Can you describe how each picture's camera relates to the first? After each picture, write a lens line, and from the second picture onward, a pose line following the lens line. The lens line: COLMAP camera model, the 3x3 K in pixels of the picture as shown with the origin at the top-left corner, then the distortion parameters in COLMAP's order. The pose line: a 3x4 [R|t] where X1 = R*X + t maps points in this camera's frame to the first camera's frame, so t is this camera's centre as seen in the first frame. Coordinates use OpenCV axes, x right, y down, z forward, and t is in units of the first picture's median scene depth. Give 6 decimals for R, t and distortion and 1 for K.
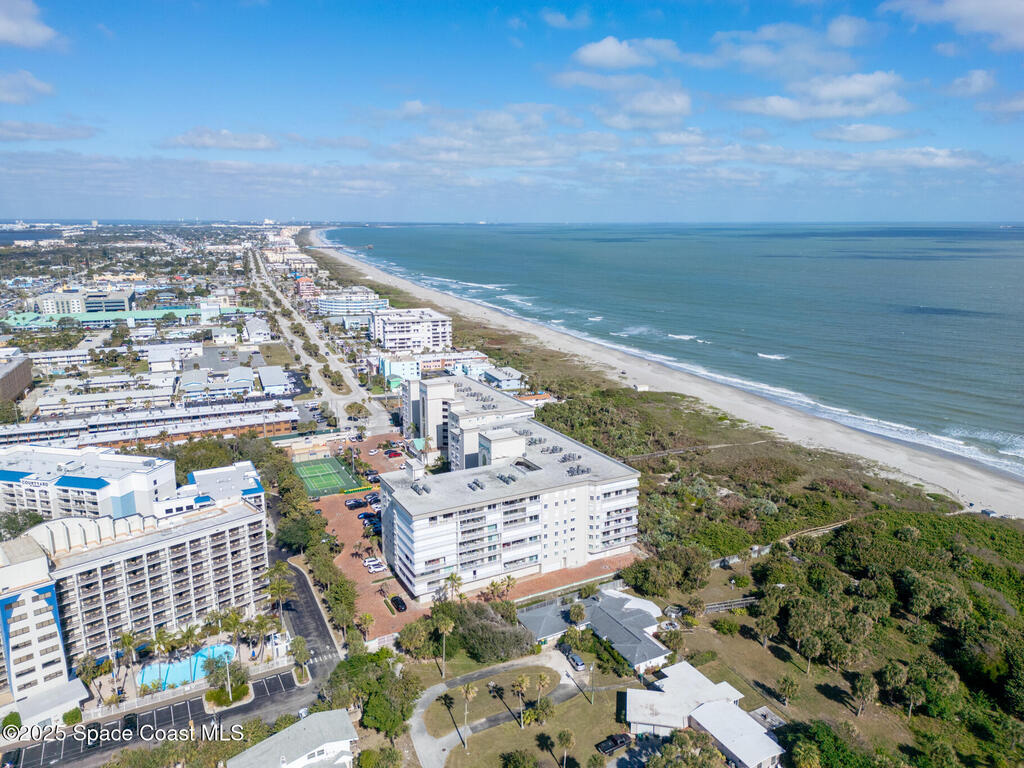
lens RADIAL K [[698.5, 0, 513.7], [0, 698.5, 408.0], [0, 0, 1]] dist [0.100210, -0.108247]
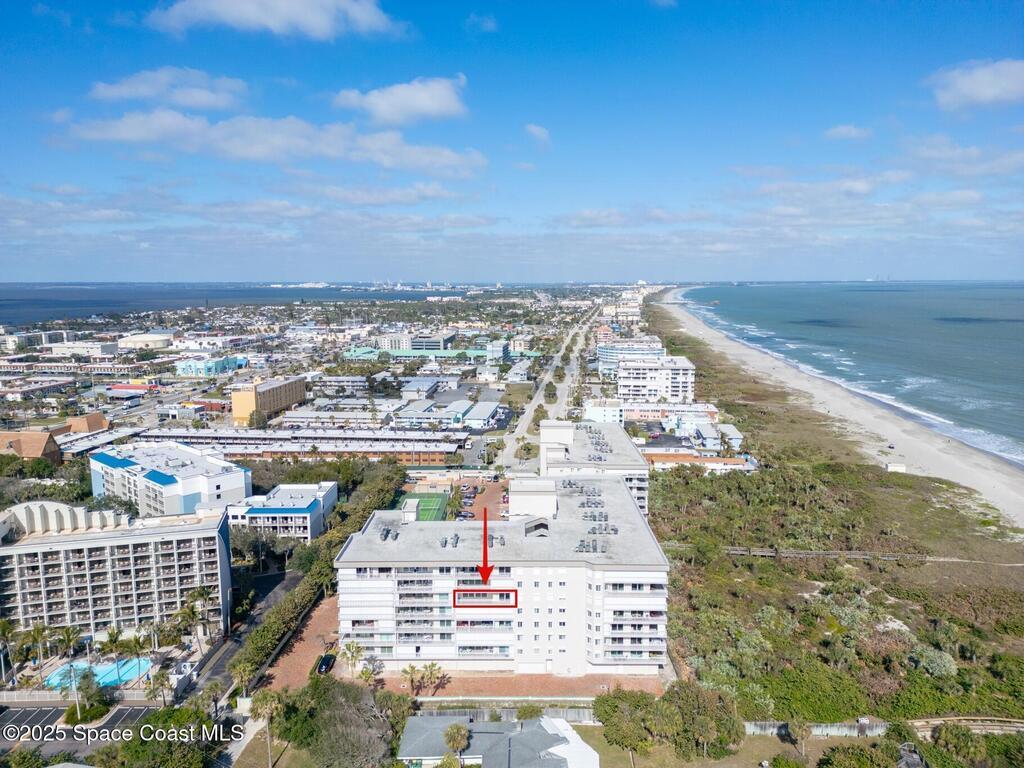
lens RADIAL K [[698.5, 0, 513.7], [0, 698.5, 408.0], [0, 0, 1]] dist [0.100210, -0.108247]
pose [[0.880176, 0.082806, -0.467368, 0.328635], [-0.119576, 0.991590, -0.049507, -0.009728], [0.459338, 0.099461, 0.882676, 0.259073]]
